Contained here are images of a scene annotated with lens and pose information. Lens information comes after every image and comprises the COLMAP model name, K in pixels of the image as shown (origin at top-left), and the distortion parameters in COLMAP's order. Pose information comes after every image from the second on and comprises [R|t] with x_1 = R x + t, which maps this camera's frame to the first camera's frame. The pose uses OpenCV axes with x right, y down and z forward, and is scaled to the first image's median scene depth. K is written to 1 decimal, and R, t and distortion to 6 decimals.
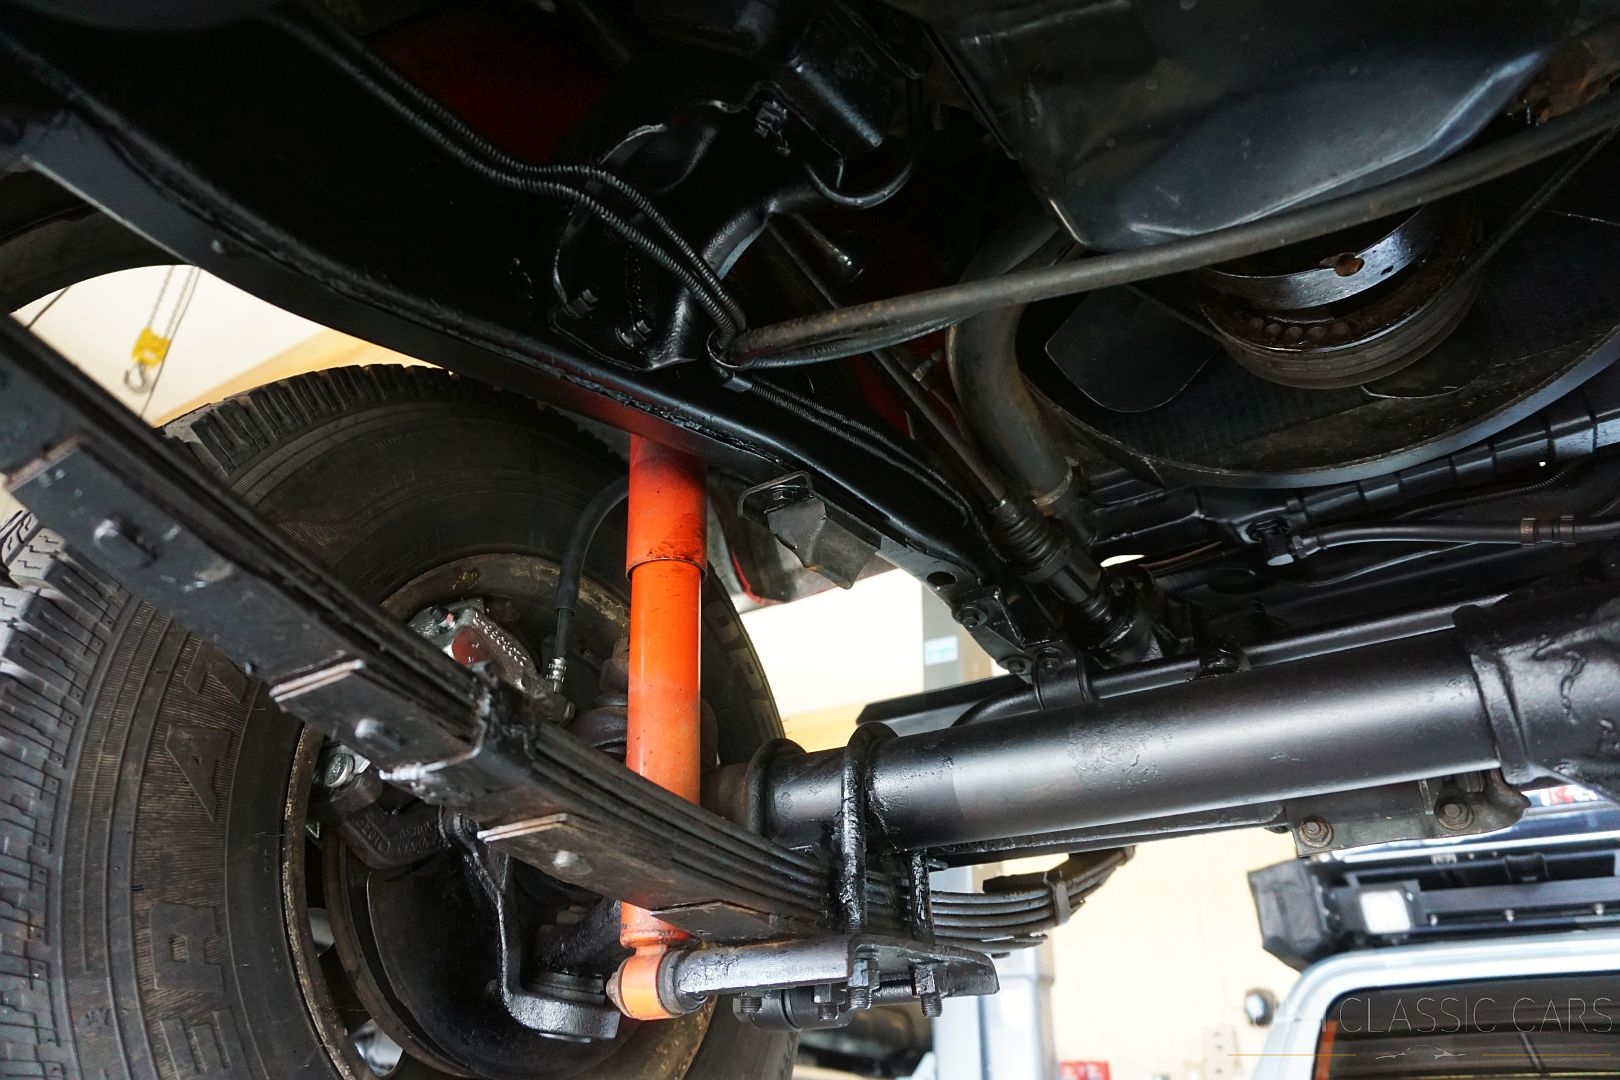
lens RADIAL K [[1097.7, 0, 810.0], [0, 1097.7, 540.0], [0, 0, 1]] dist [-0.046947, 0.039532]
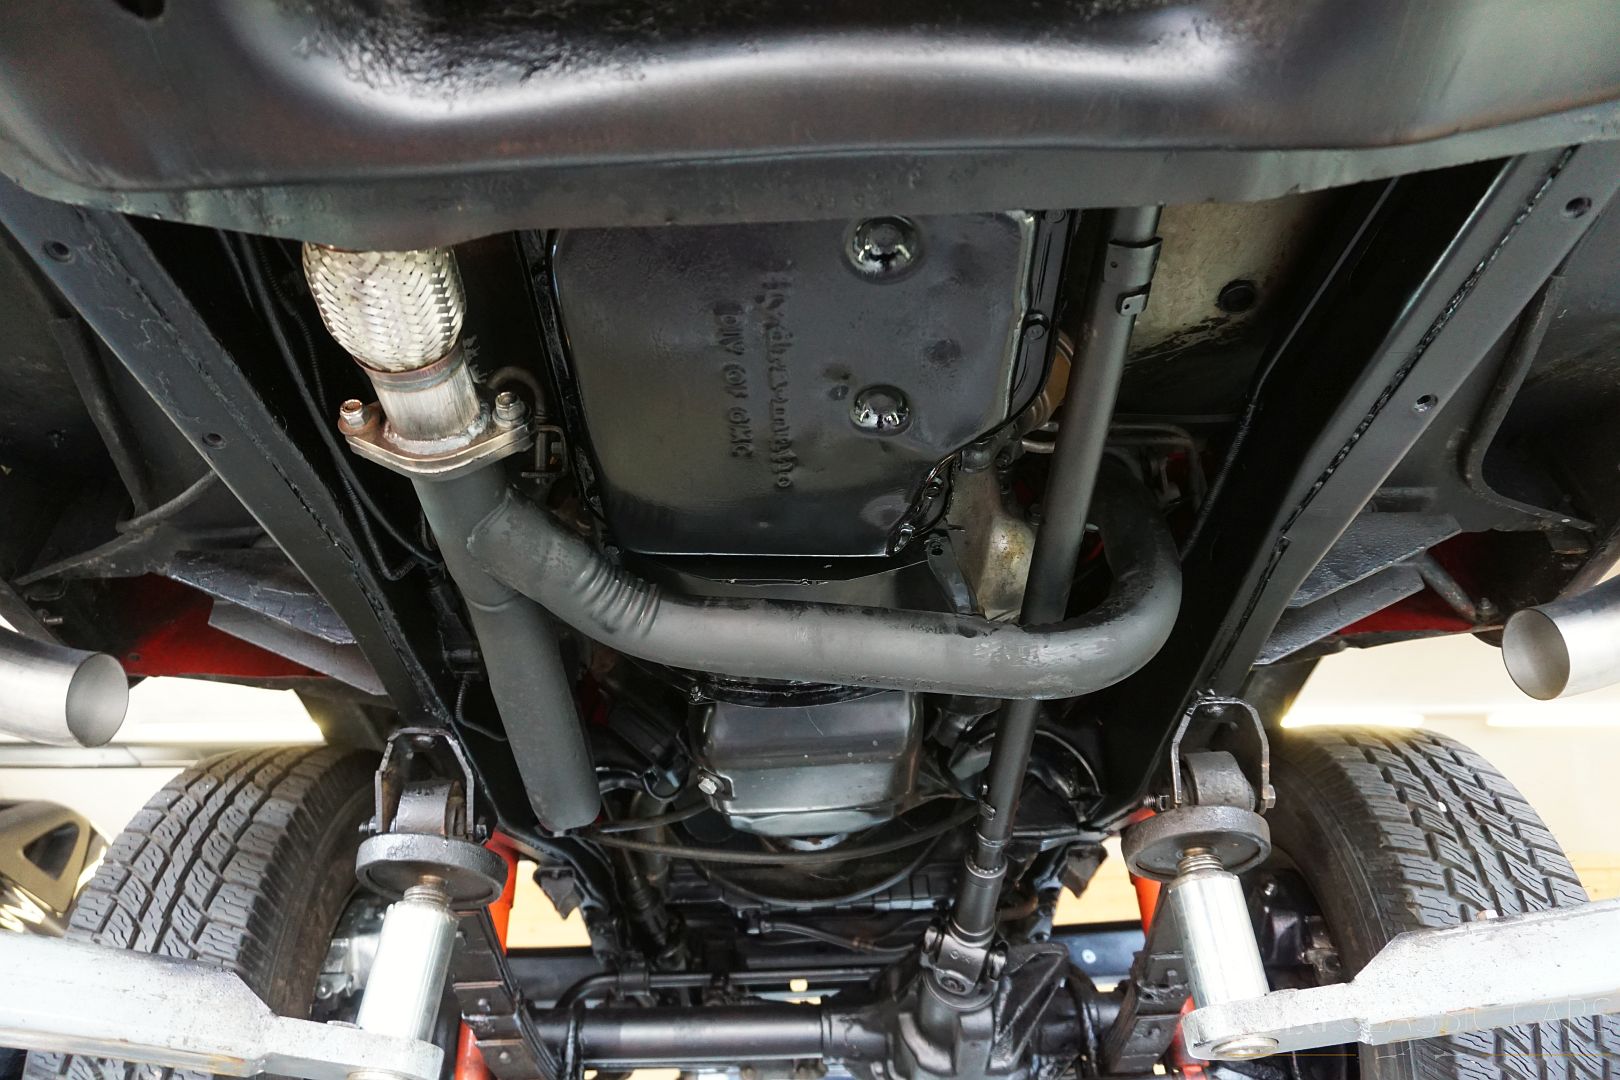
lens RADIAL K [[1097.7, 0, 810.0], [0, 1097.7, 540.0], [0, 0, 1]] dist [-0.046947, 0.039532]
pose [[0.848589, 0.306916, 0.430929, -0.857170], [-0.228097, 0.947182, -0.225430, -0.350636], [-0.477357, 0.093004, 0.873774, -1.327955]]
